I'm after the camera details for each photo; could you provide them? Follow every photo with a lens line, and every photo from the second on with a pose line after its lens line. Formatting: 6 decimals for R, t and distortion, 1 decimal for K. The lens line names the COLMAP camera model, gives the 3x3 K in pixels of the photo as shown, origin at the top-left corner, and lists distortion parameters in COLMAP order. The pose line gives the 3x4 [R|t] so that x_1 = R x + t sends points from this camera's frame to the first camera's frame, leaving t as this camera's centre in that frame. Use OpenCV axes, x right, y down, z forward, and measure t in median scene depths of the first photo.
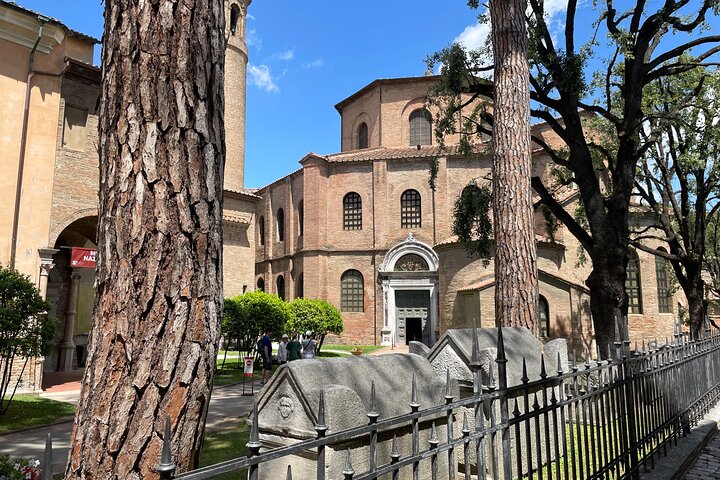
lens RADIAL K [[517.2, 0, 360.0], [0, 517.2, 240.0], [0, 0, 1]] dist [0.079493, -0.002316]
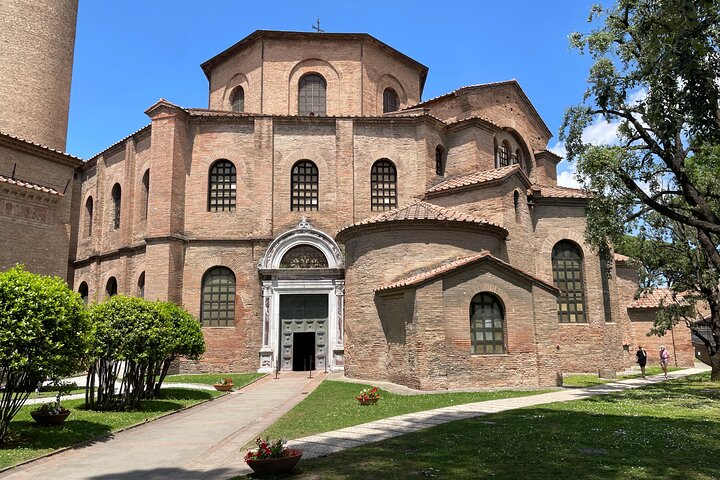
lens RADIAL K [[517.2, 0, 360.0], [0, 517.2, 240.0], [0, 0, 1]] dist [0.079493, -0.002316]
pose [[0.966951, 0.033791, 0.252715, -0.010774], [-0.023926, 0.998831, -0.042011, 0.047250], [-0.253839, 0.034576, 0.966628, 0.261241]]
